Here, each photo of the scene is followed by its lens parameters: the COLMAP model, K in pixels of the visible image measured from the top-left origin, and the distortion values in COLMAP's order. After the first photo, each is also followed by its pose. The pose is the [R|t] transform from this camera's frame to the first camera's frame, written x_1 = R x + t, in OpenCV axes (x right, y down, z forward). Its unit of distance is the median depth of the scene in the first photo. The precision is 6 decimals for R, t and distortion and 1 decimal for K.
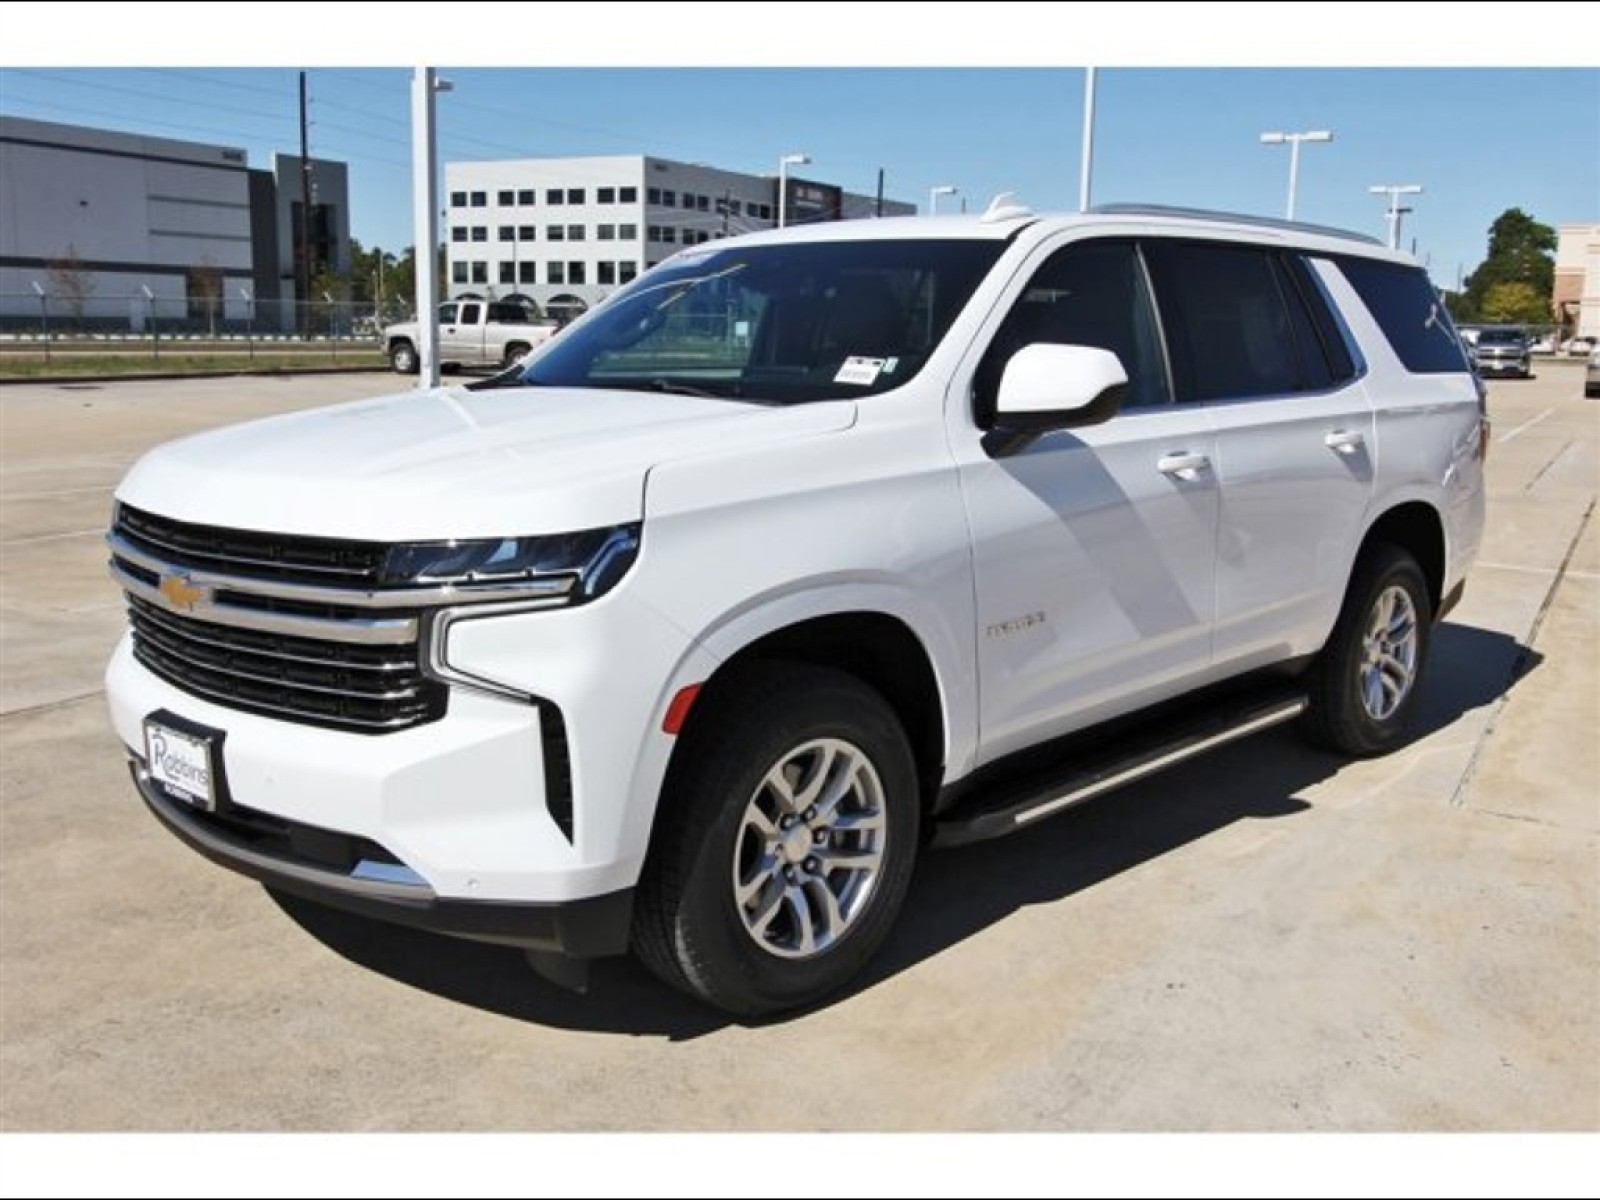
lens RADIAL K [[1535.8, 0, 805.6], [0, 1535.8, 607.4], [0, 0, 1]] dist [-0.012253, 0.072390]
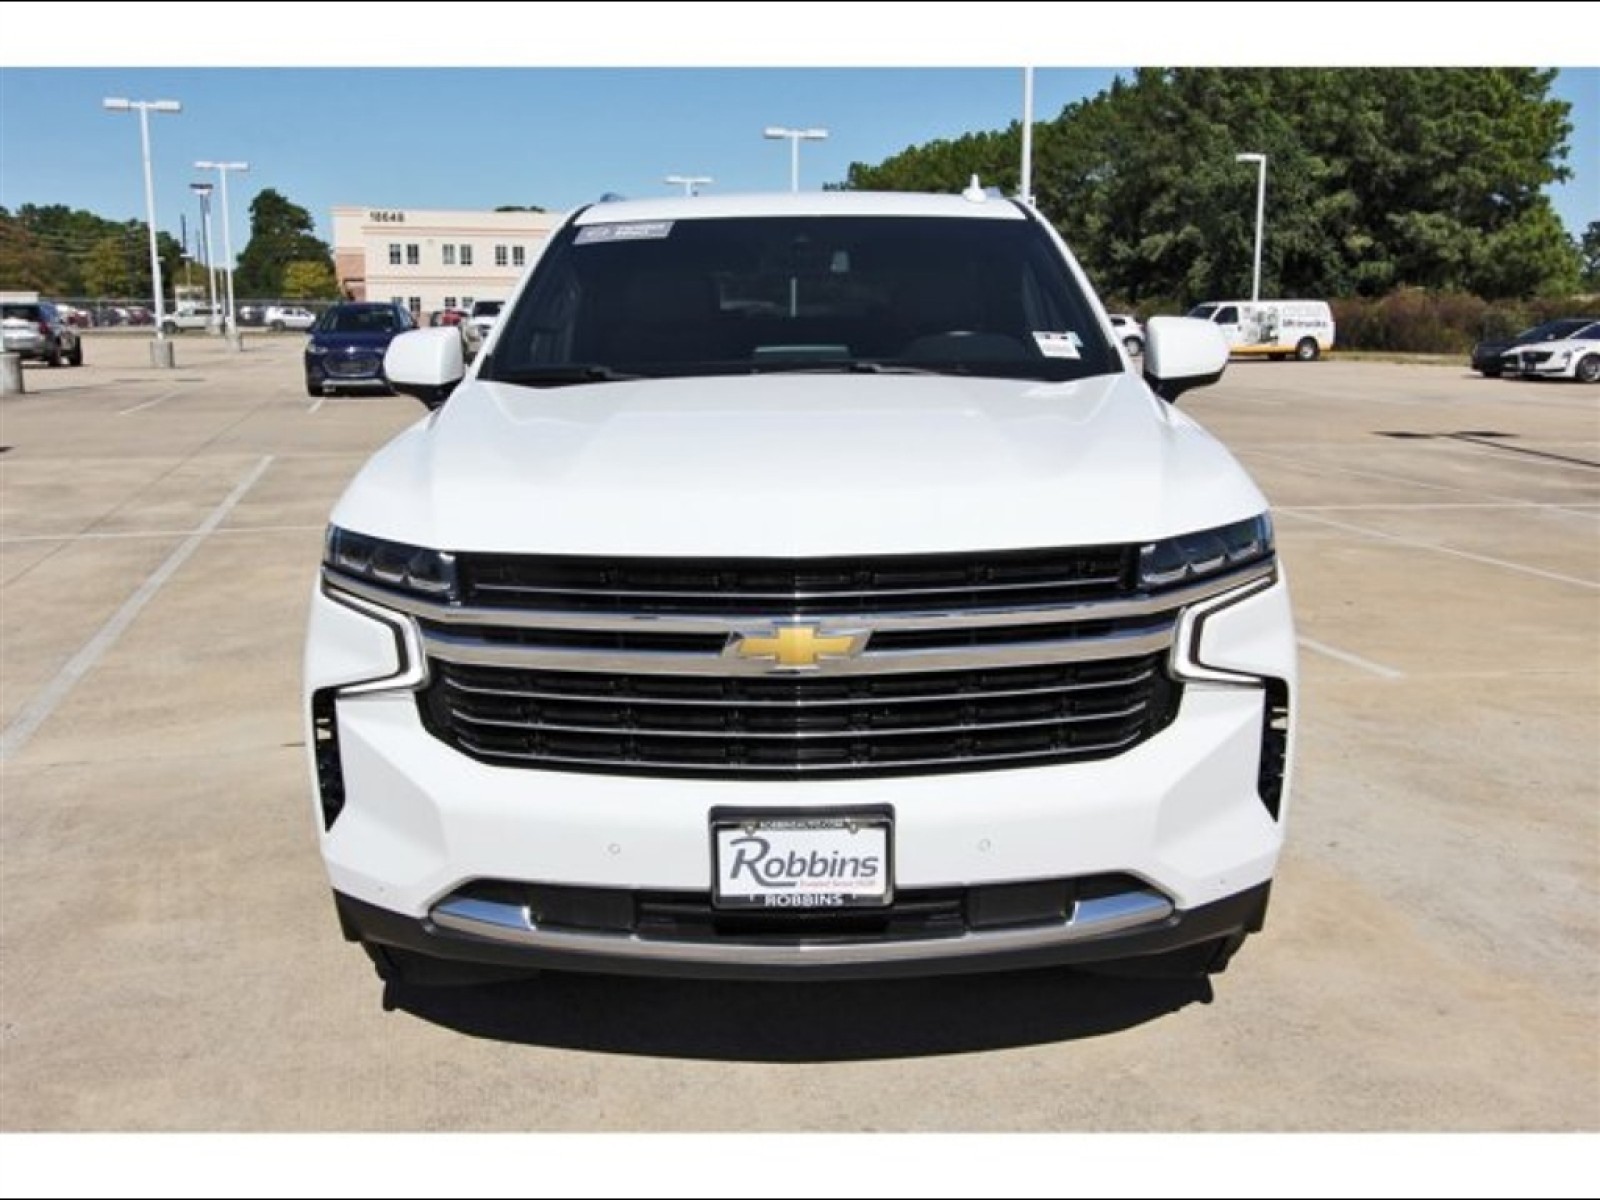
lens RADIAL K [[1535.8, 0, 805.6], [0, 1535.8, 607.4], [0, 0, 1]] dist [-0.012253, 0.072390]
pose [[0.728135, -0.143983, 0.670141, -0.652872], [0.134276, 0.988708, 0.066532, -0.057622], [-0.672153, 0.041540, 0.739246, 0.291421]]
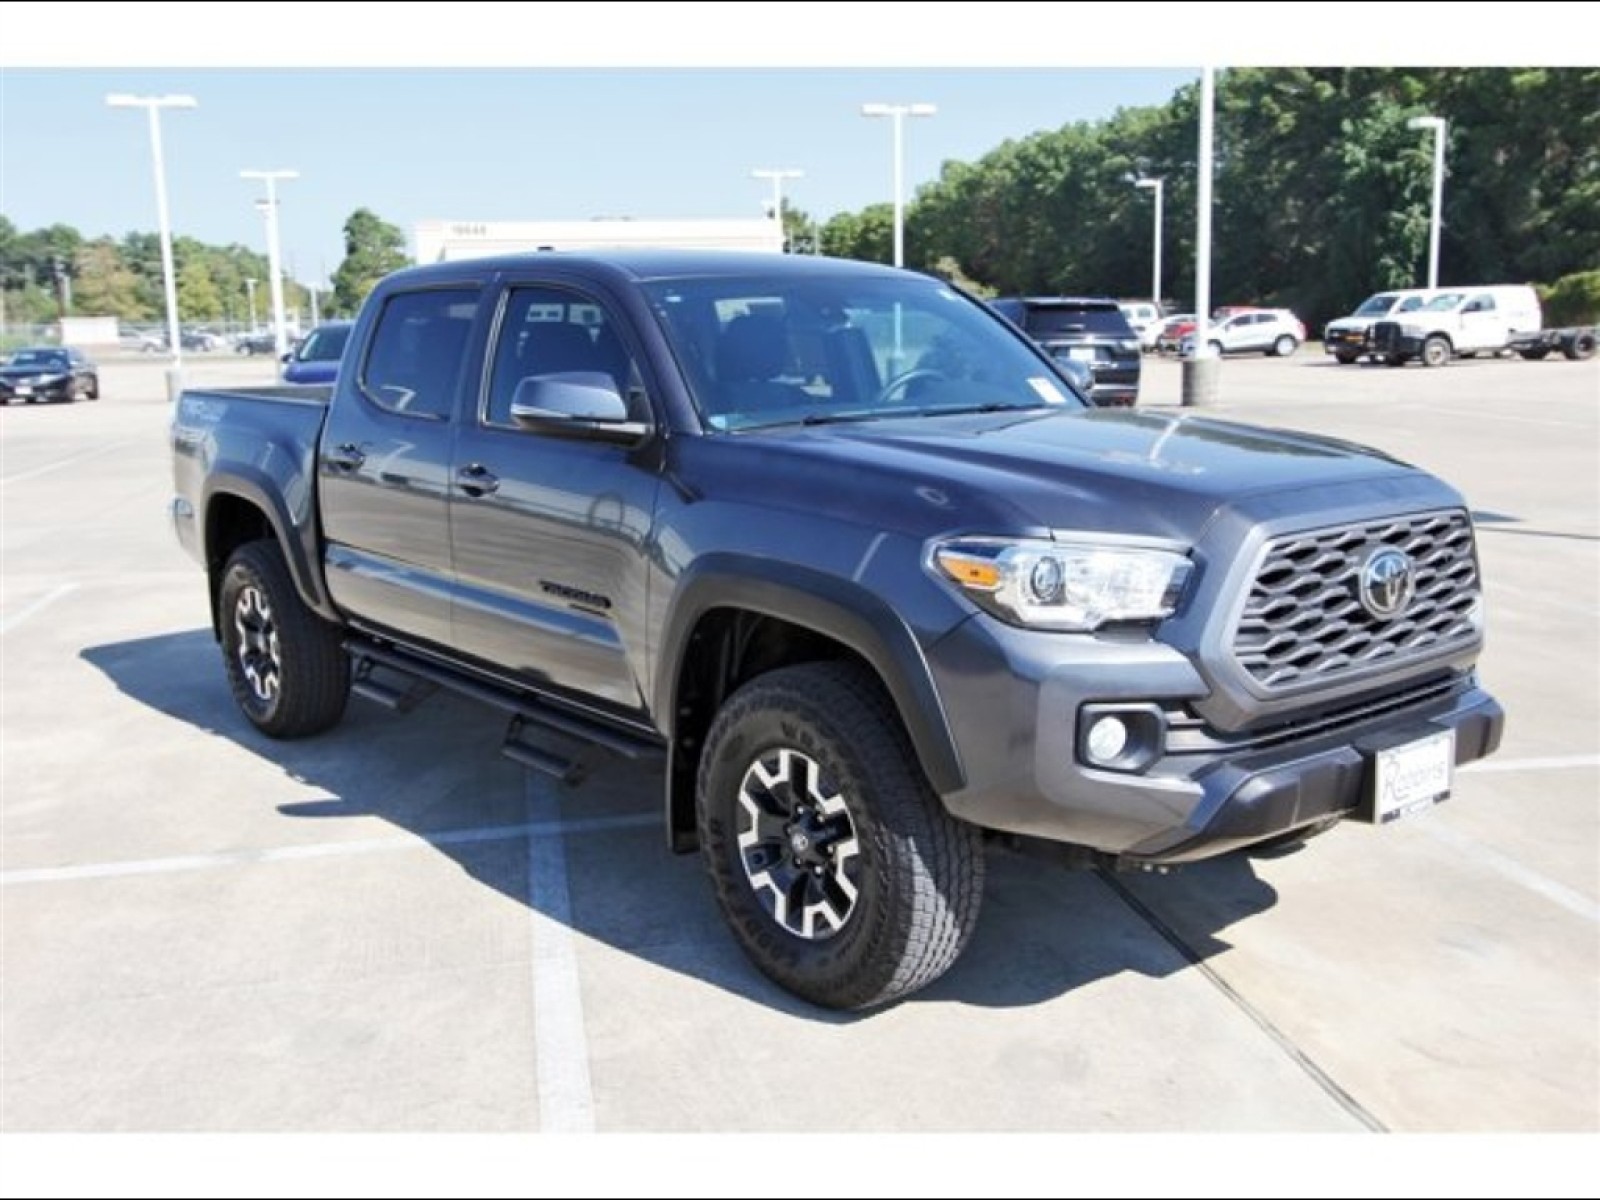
lens RADIAL K [[1535.8, 0, 805.6], [0, 1535.8, 607.4], [0, 0, 1]] dist [-0.012253, 0.072390]
pose [[0.767136, -0.154947, 0.622490, 0.269771], [0.154894, 0.986419, 0.054647, -0.250141], [-0.622503, 0.054499, 0.780718, 1.364435]]
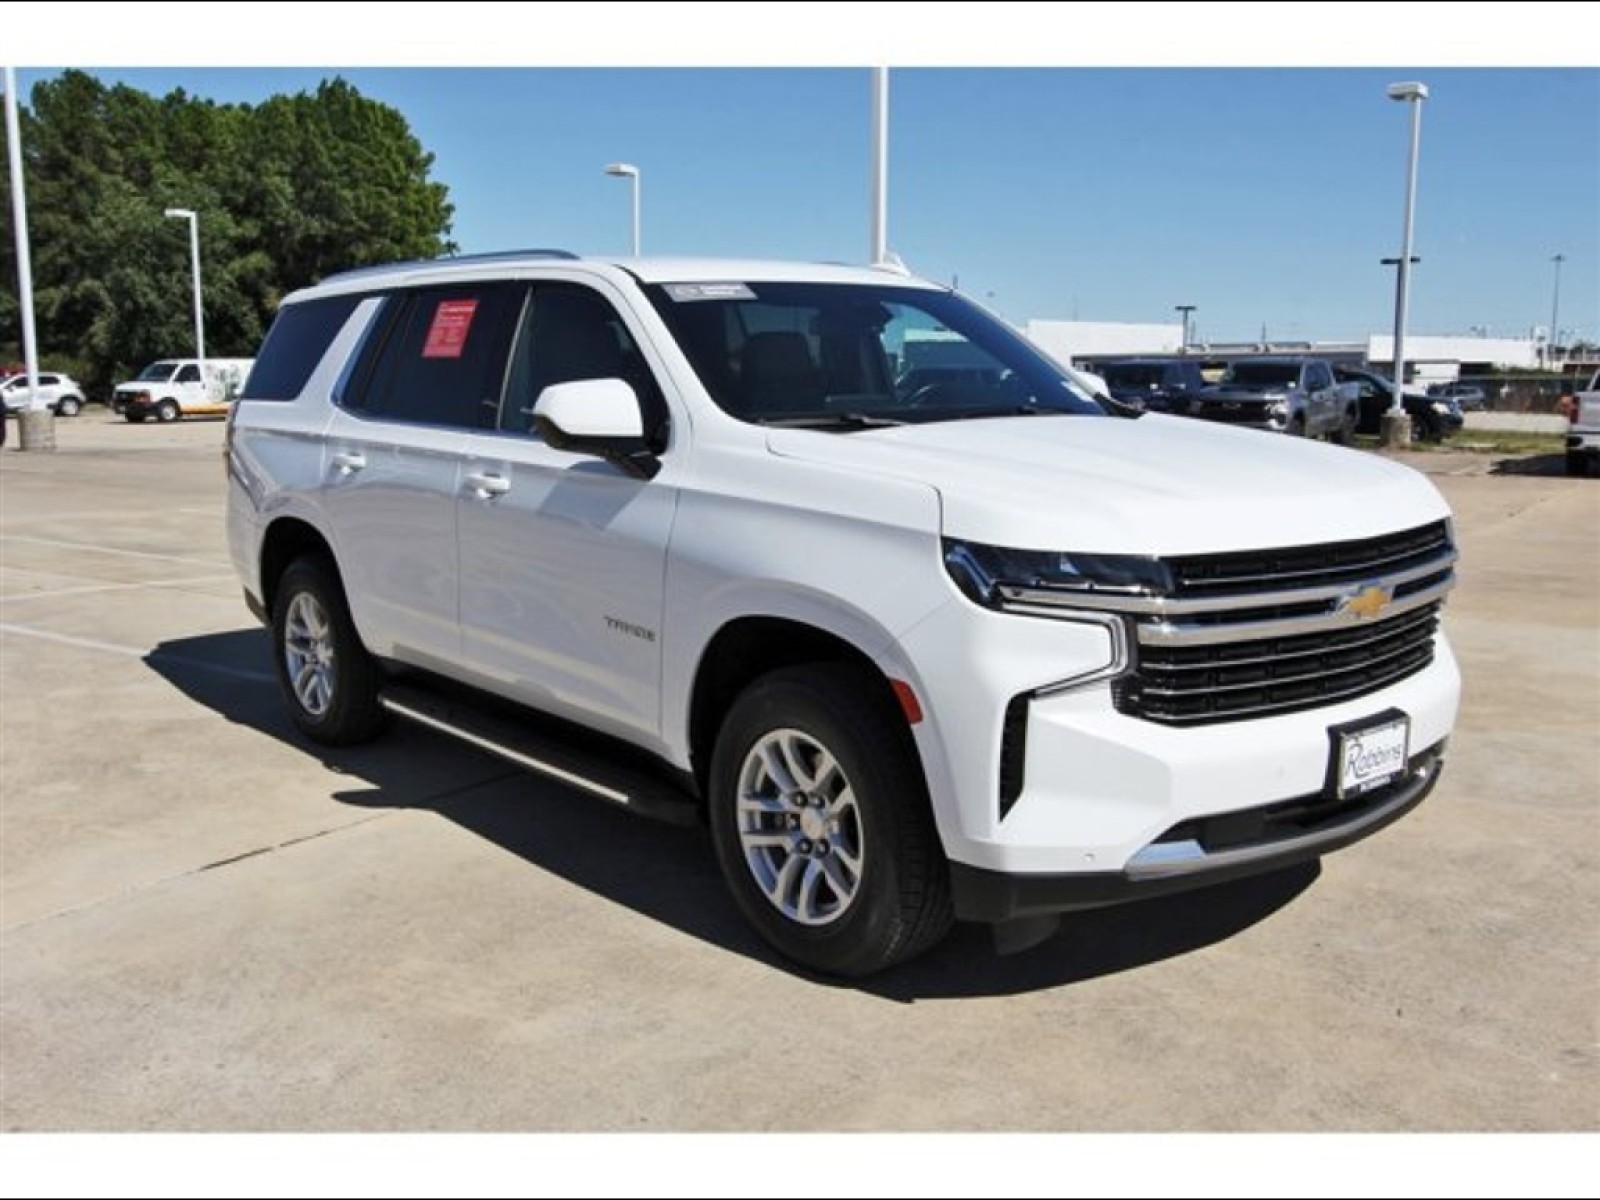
lens RADIAL K [[1535.8, 0, 805.6], [0, 1535.8, 607.4], [0, 0, 1]] dist [-0.012253, 0.072390]
pose [[0.103961, -0.164323, 0.980913, -1.080865], [0.177757, 0.973447, 0.144233, -0.167739], [-0.978568, 0.159369, 0.130410, 0.882239]]
